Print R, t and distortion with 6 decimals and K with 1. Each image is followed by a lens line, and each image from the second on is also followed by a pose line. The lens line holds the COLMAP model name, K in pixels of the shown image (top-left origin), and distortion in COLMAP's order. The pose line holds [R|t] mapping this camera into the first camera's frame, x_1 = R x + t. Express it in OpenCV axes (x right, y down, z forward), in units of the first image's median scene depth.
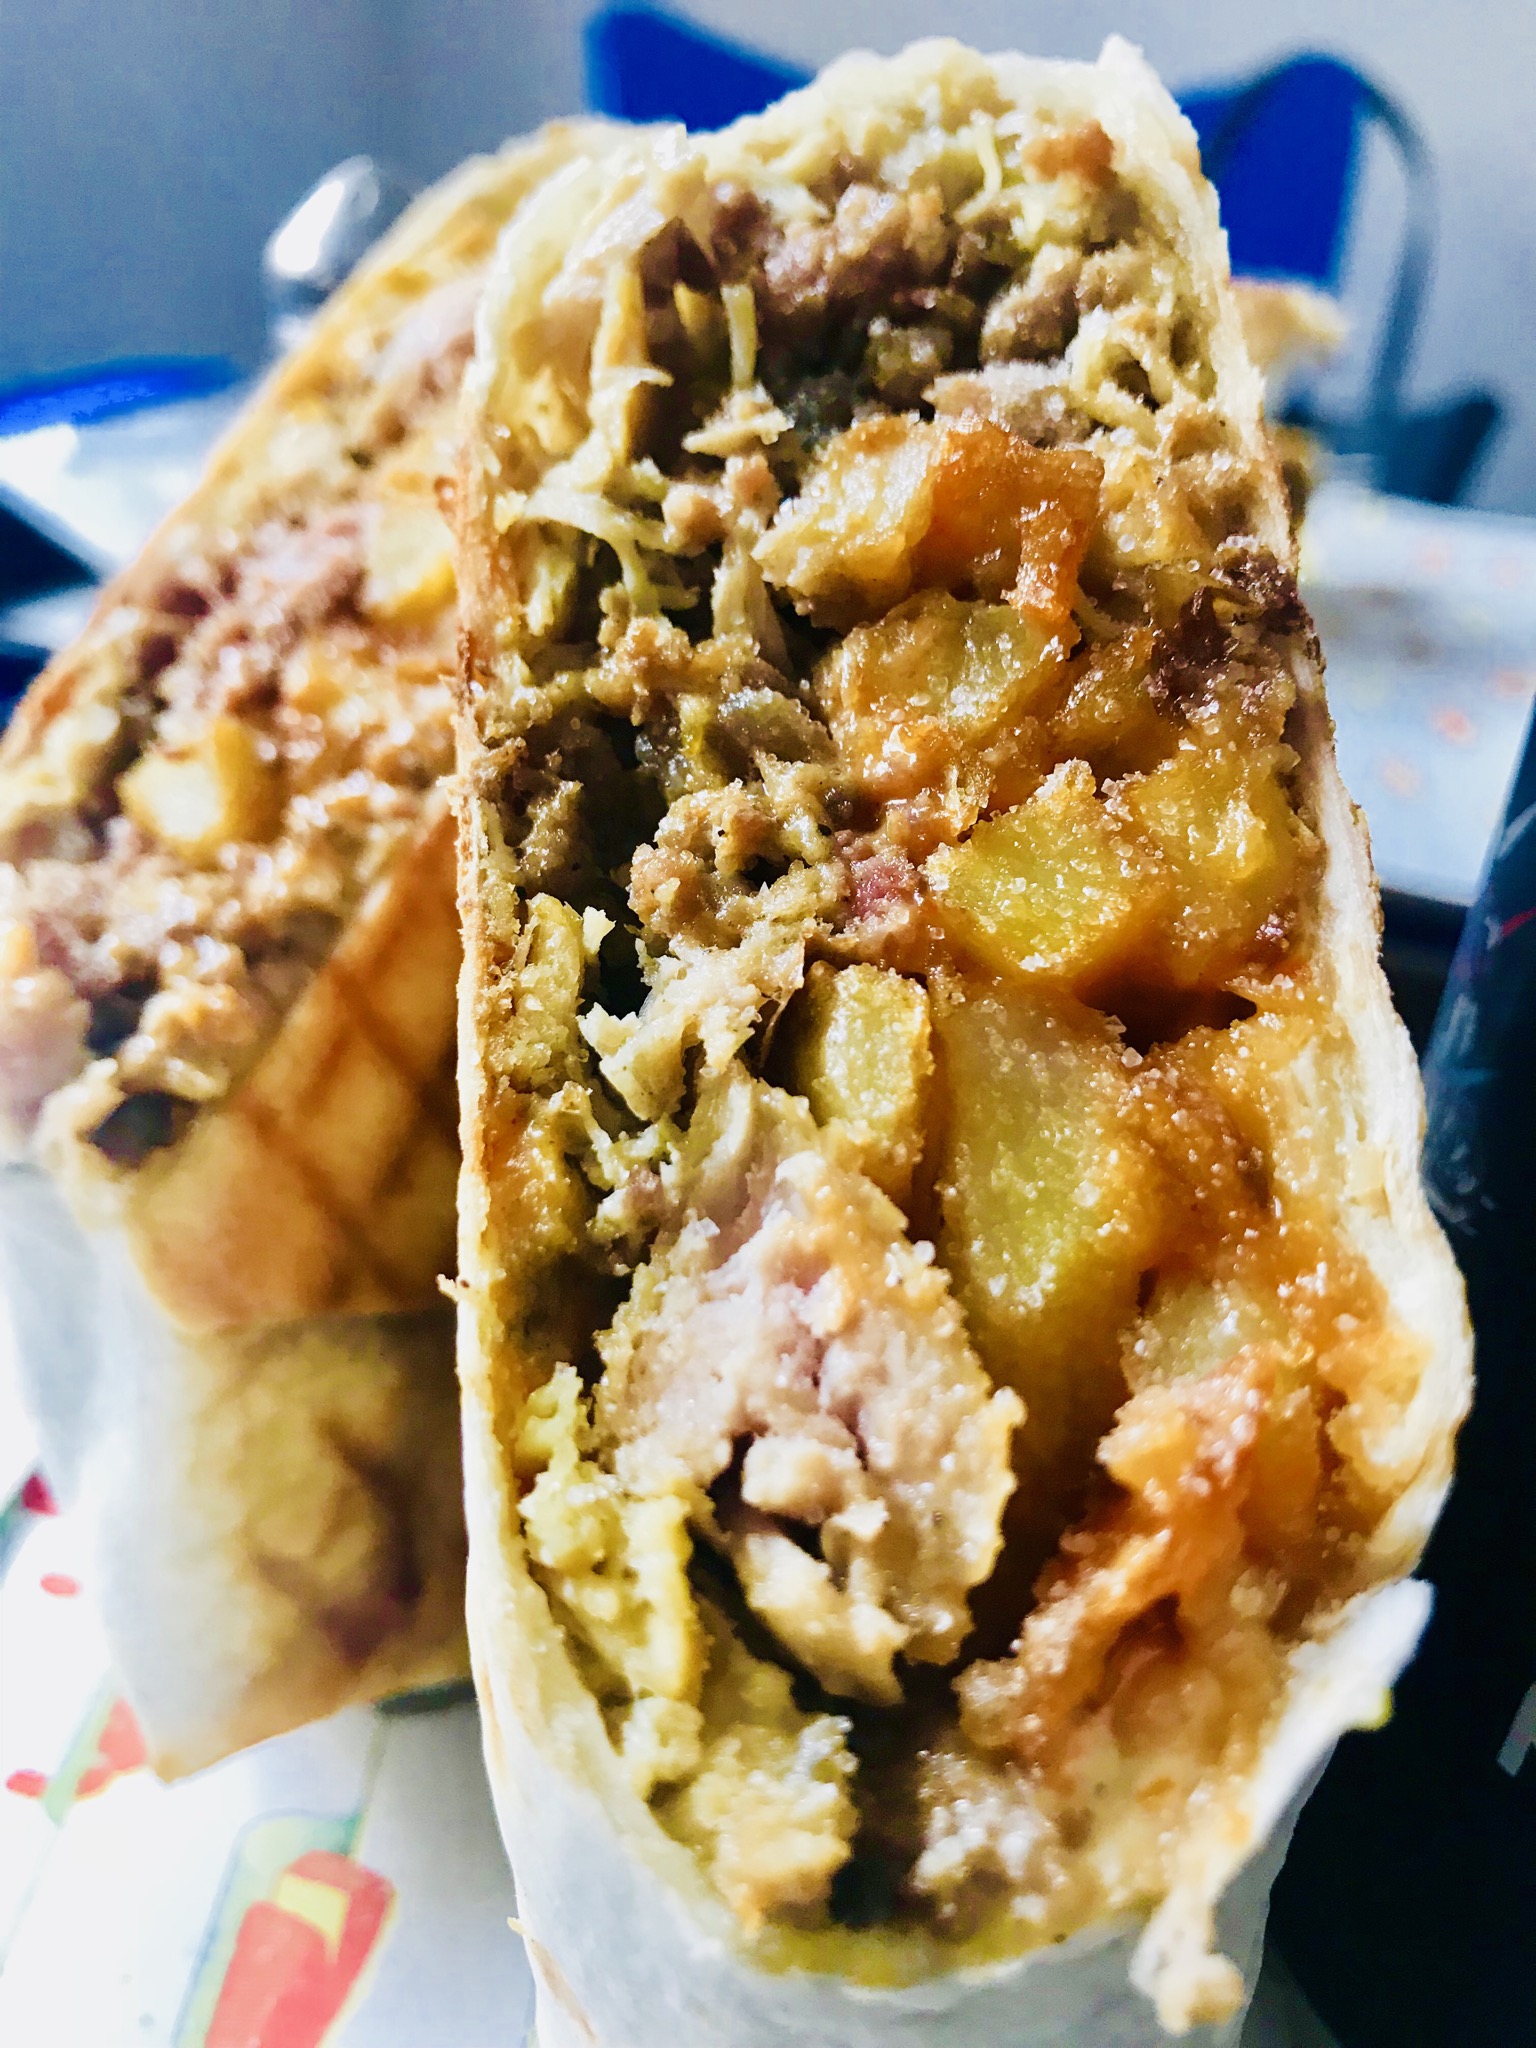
lens RADIAL K [[1830.8, 0, 764.8], [0, 1830.8, 1027.8], [0, 0, 1]] dist [0.055049, -0.026133]
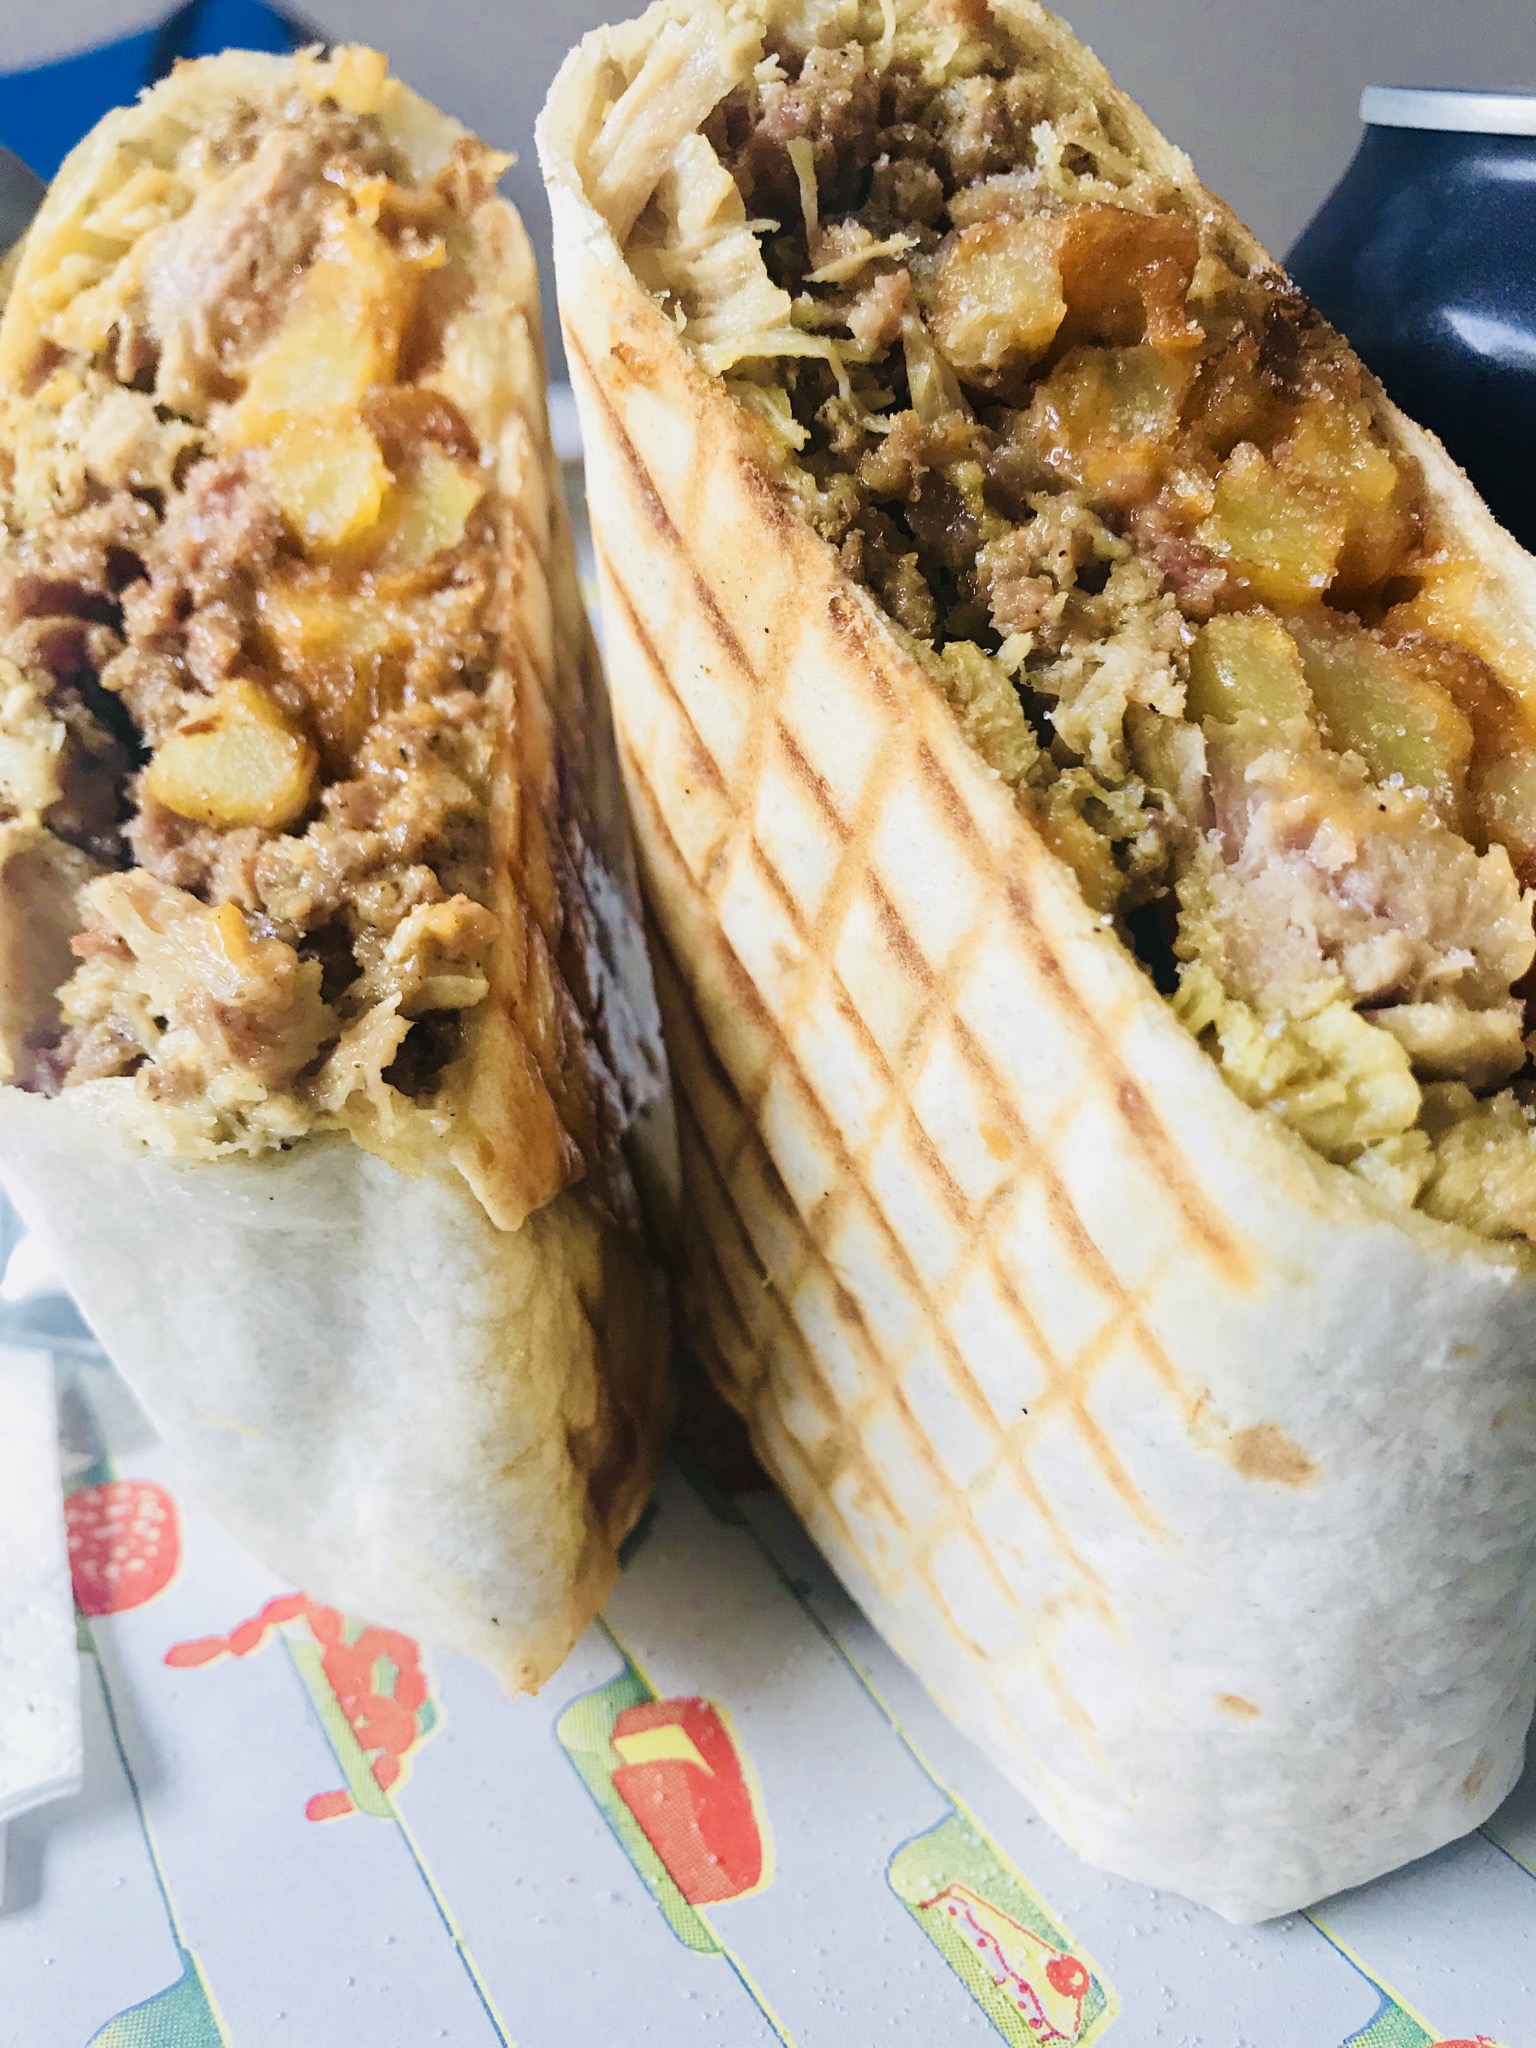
lens RADIAL K [[1830.8, 0, 764.9], [0, 1830.8, 1022.1], [0, 0, 1]] dist [0.055049, -0.026133]
pose [[0.834036, -0.332532, 0.440234, -0.797195], [0.327526, 0.940552, 0.089941, 0.012452], [-0.443971, 0.069174, 0.893367, 0.002910]]
